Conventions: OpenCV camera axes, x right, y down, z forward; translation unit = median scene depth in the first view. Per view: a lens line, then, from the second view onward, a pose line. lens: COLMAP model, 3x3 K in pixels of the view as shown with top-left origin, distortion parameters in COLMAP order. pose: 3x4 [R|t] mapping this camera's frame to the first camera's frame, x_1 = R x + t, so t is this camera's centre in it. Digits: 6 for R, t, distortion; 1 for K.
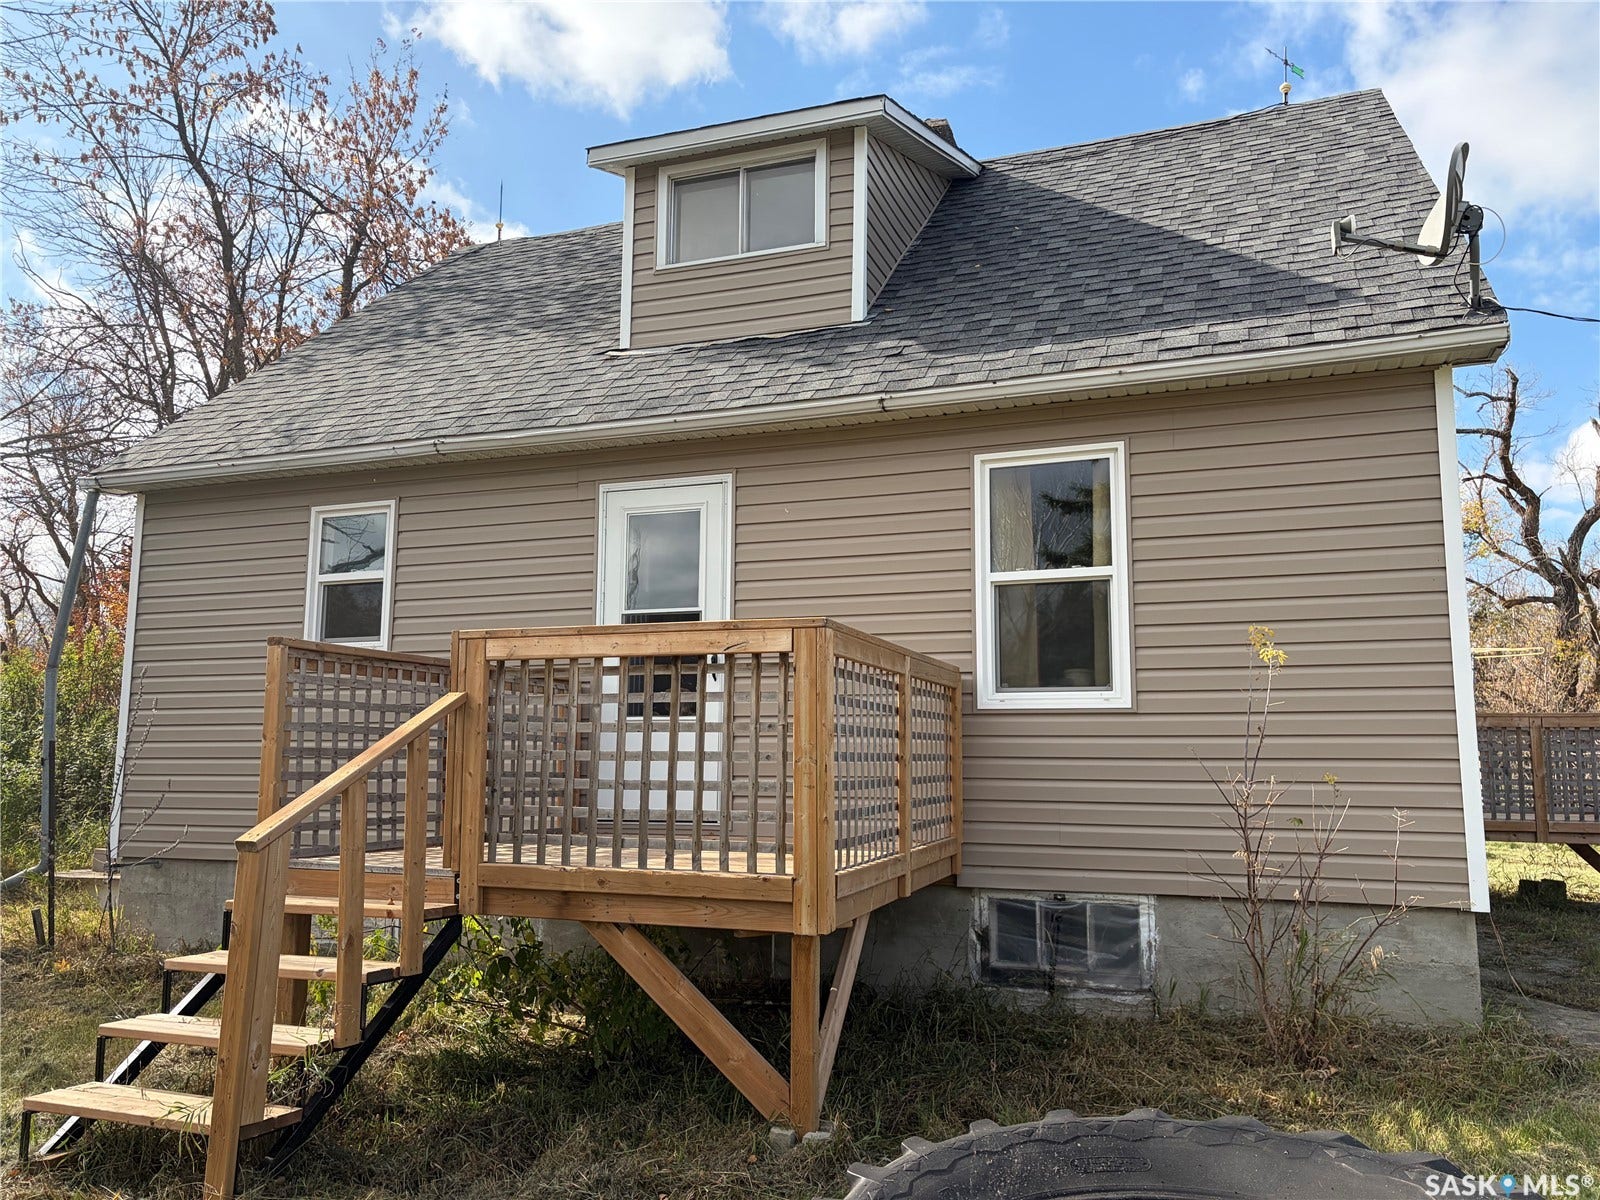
lens RADIAL K [[1253.8, 0, 797.7], [0, 1253.8, 599.9], [0, 0, 1]] dist [0.037508, 0.003137]
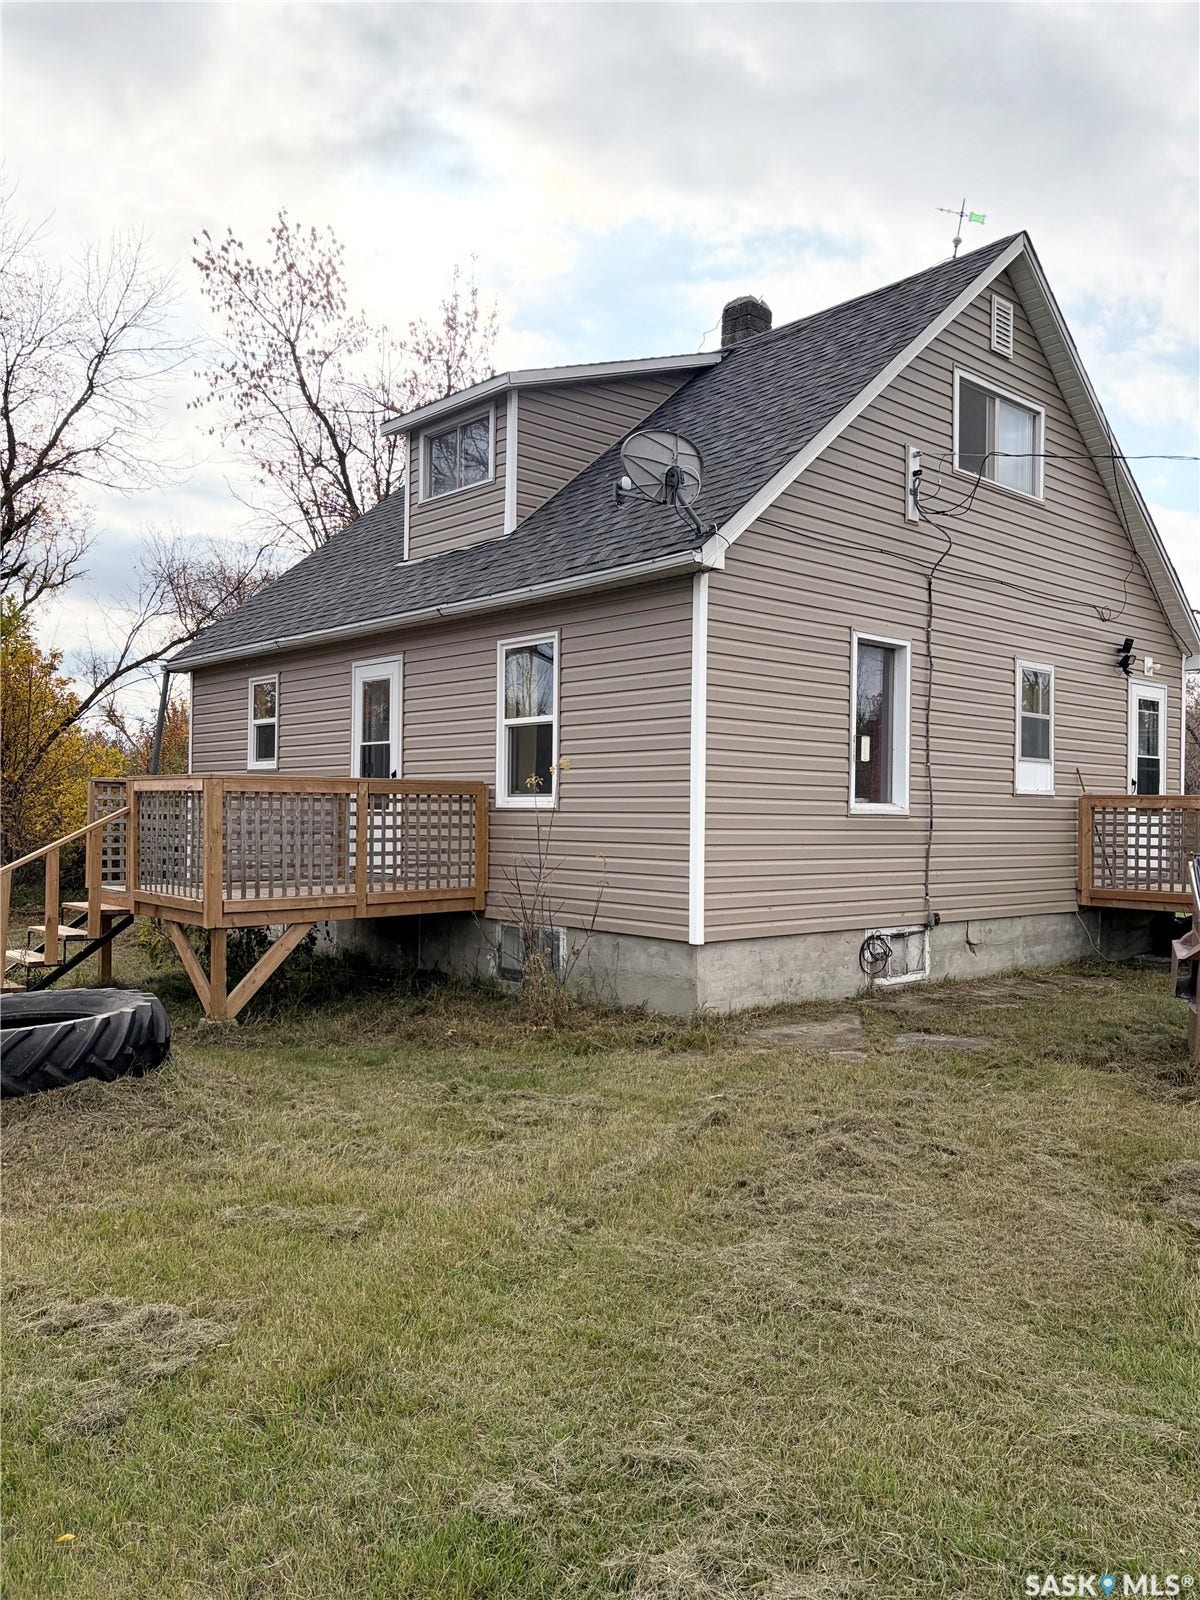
lens RADIAL K [[1253.8, 0, 613.4], [0, 1253.8, 802.0], [0, 0, 1]] dist [0.037508, 0.003137]
pose [[0.885299, 0.000217, -0.465022, 0.998547], [0.059704, 0.991671, 0.114126, -0.089089], [0.461173, -0.128800, 0.877912, -0.304629]]
